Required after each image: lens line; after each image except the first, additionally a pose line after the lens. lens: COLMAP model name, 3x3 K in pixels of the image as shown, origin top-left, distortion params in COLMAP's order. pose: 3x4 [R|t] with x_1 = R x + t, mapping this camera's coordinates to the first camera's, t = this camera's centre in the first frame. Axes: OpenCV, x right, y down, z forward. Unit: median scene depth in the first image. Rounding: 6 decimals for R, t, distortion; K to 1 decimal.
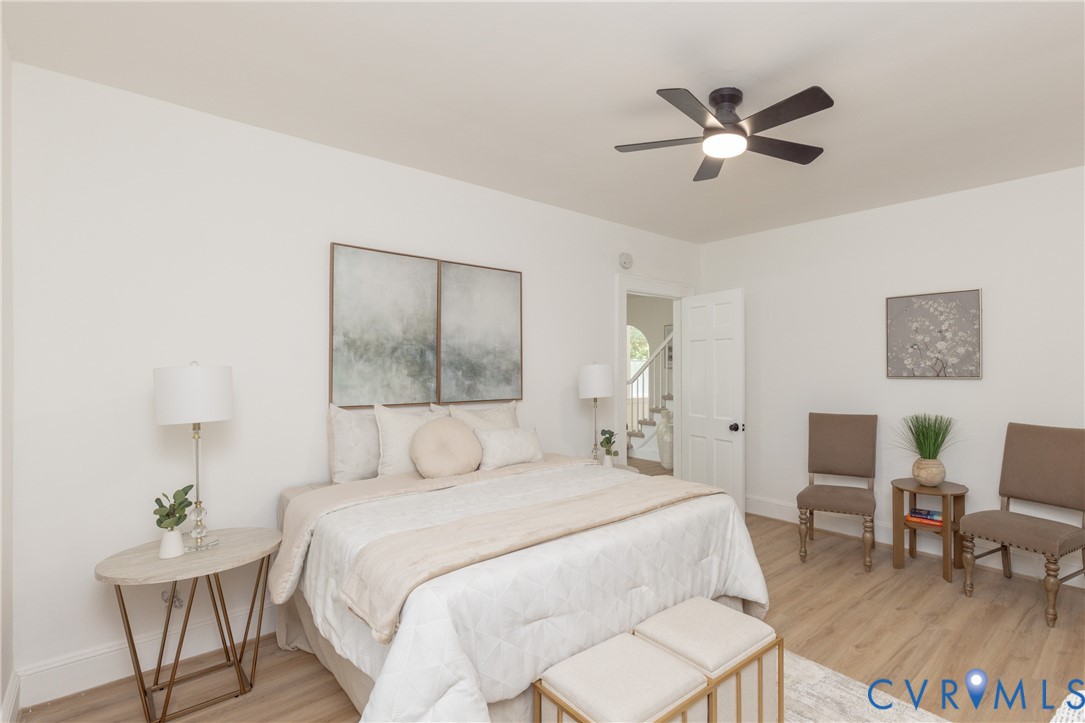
lens RADIAL K [[495.0, 0, 545.9], [0, 495.0, 362.4], [0, 0, 1]] dist [0.001689, -0.000522]
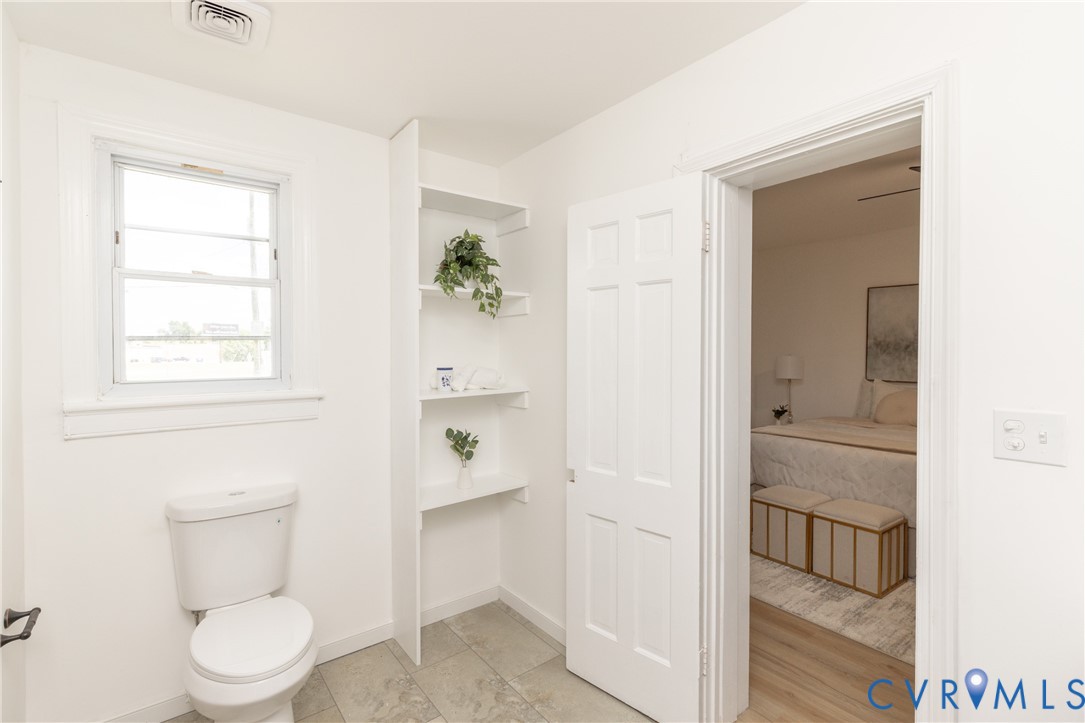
lens RADIAL K [[495.0, 0, 544.2], [0, 495.0, 358.7], [0, 0, 1]] dist [0.001689, -0.000522]
pose [[-0.026639, 0.014334, -0.999542, 1.035179], [-0.012212, 0.999818, 0.014663, 0.002404], [0.999571, 0.012597, -0.026459, -0.087580]]
